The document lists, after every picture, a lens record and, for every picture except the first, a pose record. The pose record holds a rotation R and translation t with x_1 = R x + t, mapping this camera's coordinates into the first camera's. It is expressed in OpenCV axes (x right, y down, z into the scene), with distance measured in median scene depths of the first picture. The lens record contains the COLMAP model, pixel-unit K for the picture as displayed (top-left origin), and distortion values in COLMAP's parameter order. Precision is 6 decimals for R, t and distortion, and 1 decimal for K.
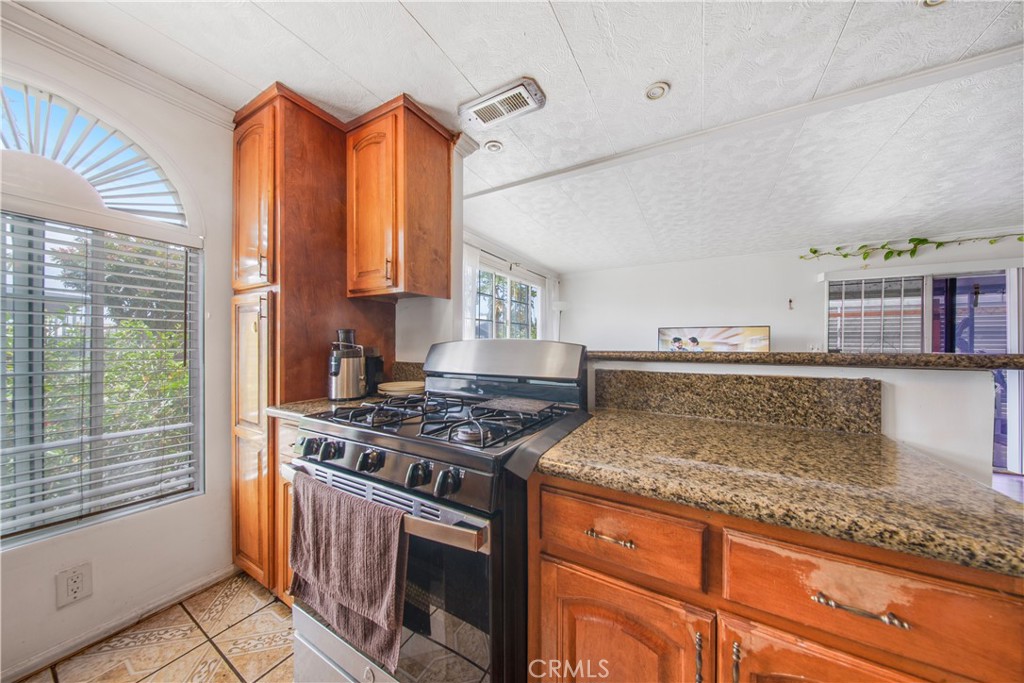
lens RADIAL K [[309.6, 0, 536.2], [0, 309.6, 346.1], [0, 0, 1]] dist [-0.002451, -0.000277]
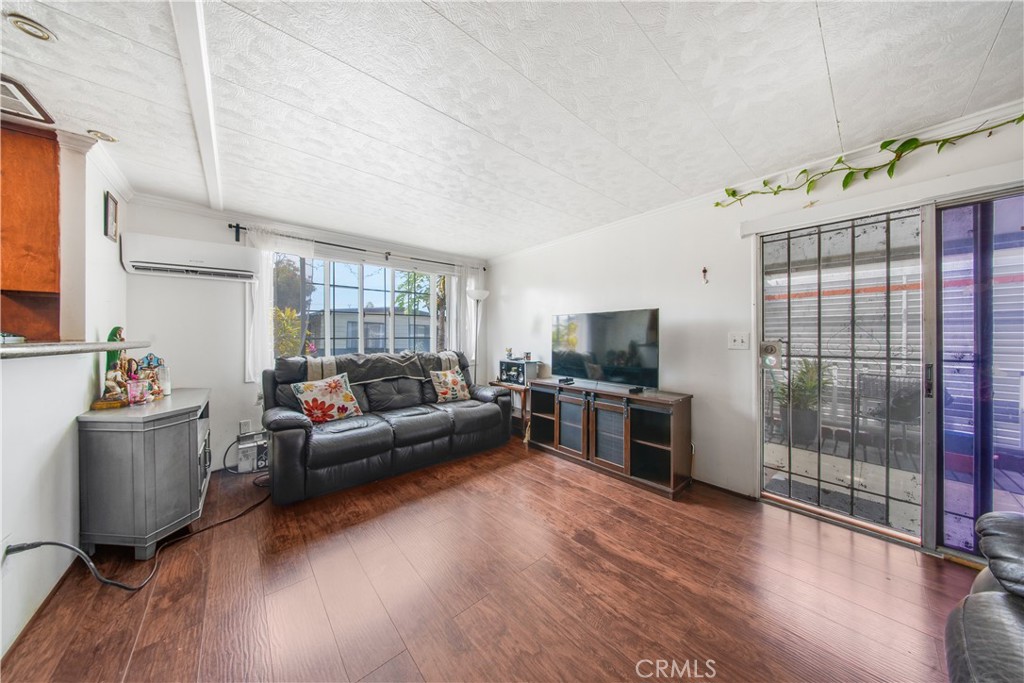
lens RADIAL K [[309.6, 0, 511.4], [0, 309.6, 339.5], [0, 0, 1]] dist [-0.002451, -0.000277]
pose [[0.948249, -0.002529, -0.317517, 0.724174], [0.002673, 0.999996, 0.000017, 0.004897], [0.317515, -0.000865, 0.948253, 0.246847]]
